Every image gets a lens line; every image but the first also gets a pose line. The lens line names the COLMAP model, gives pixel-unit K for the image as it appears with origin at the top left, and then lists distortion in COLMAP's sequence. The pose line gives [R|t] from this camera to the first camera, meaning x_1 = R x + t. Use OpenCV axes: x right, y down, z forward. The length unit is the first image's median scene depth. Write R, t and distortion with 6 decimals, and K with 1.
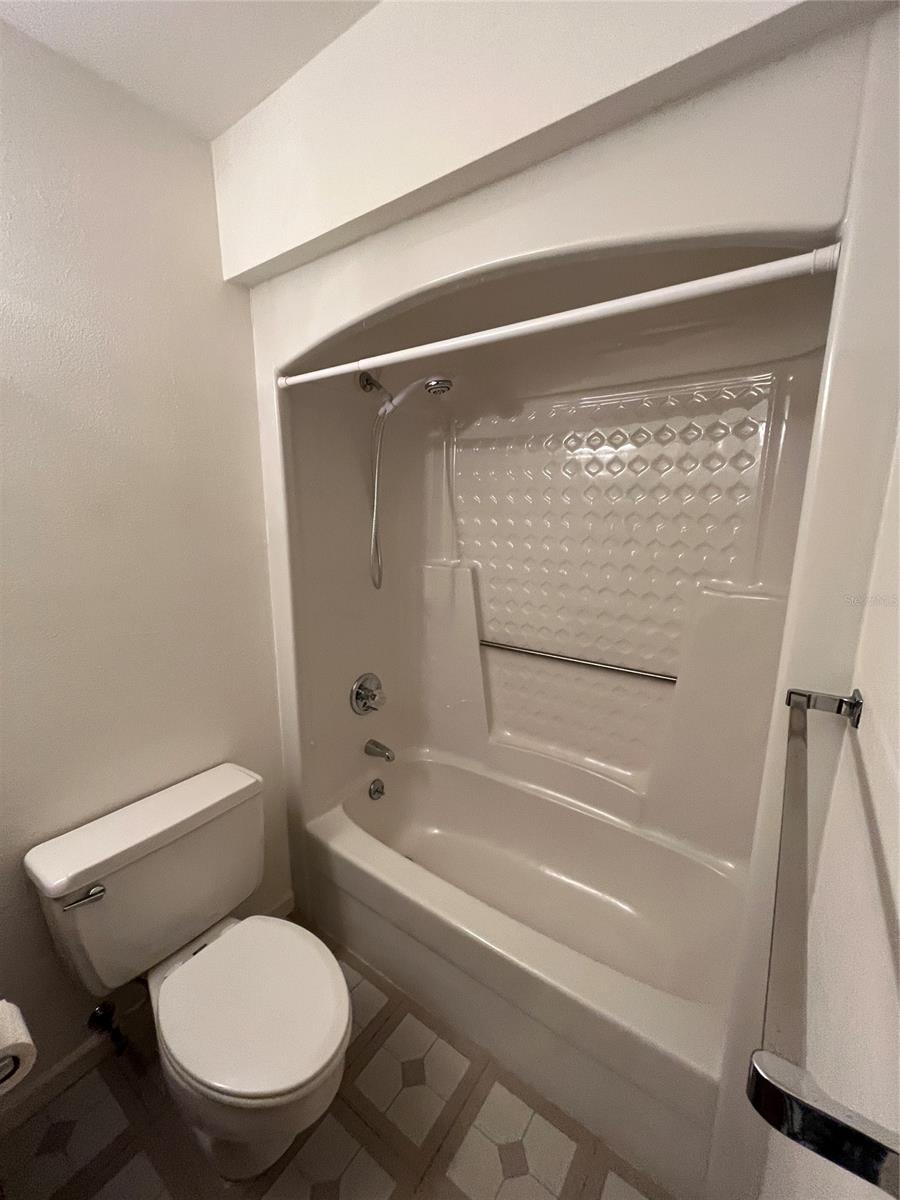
lens RADIAL K [[487.6, 0, 453.0], [0, 487.6, 602.6], [0, 0, 1]] dist [-0.001854, 0.000894]
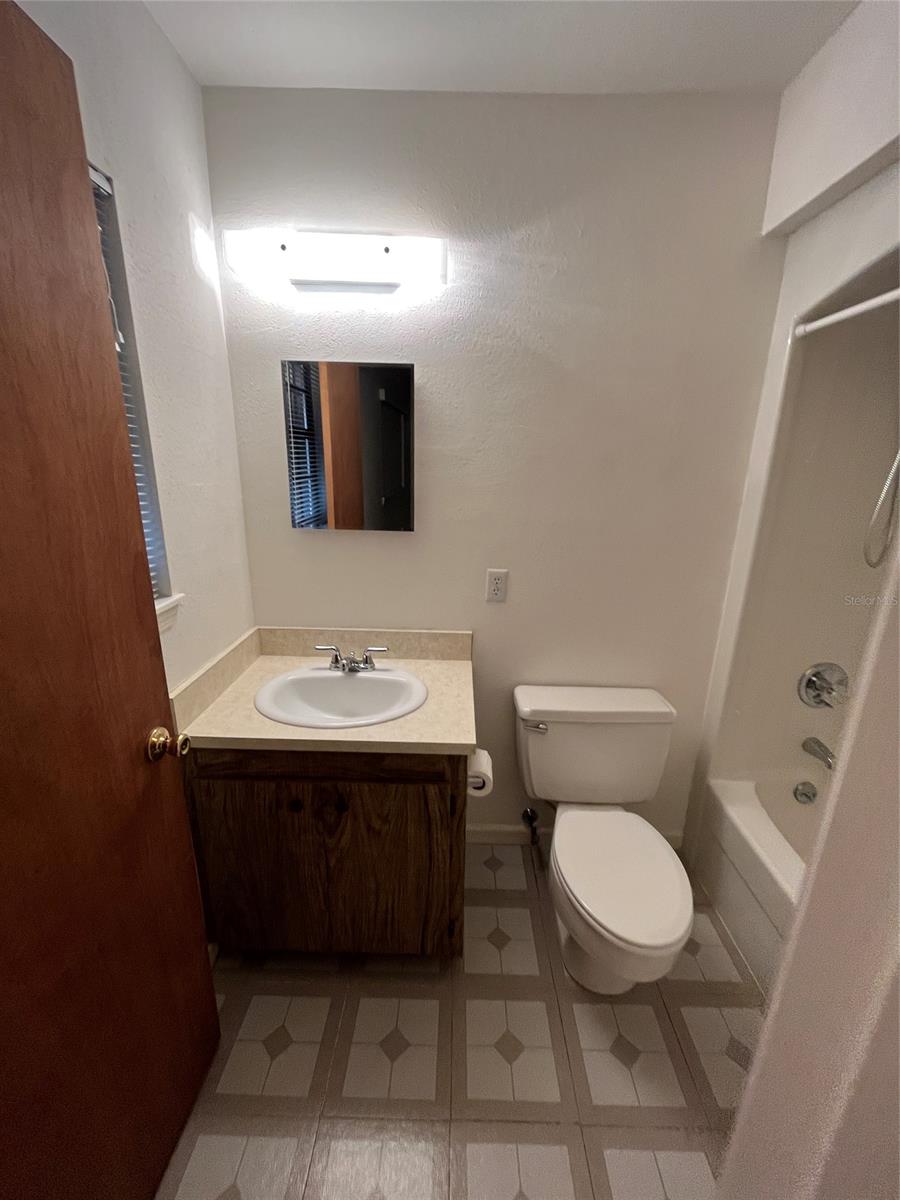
lens RADIAL K [[487.6, 0, 451.0], [0, 487.6, 602.2], [0, 0, 1]] dist [-0.001854, 0.000894]
pose [[0.578118, 0.240474, -0.779712, 0.113372], [-0.177333, 0.969773, 0.167608, 0.021165], [0.796450, 0.041371, 0.603288, -0.084879]]
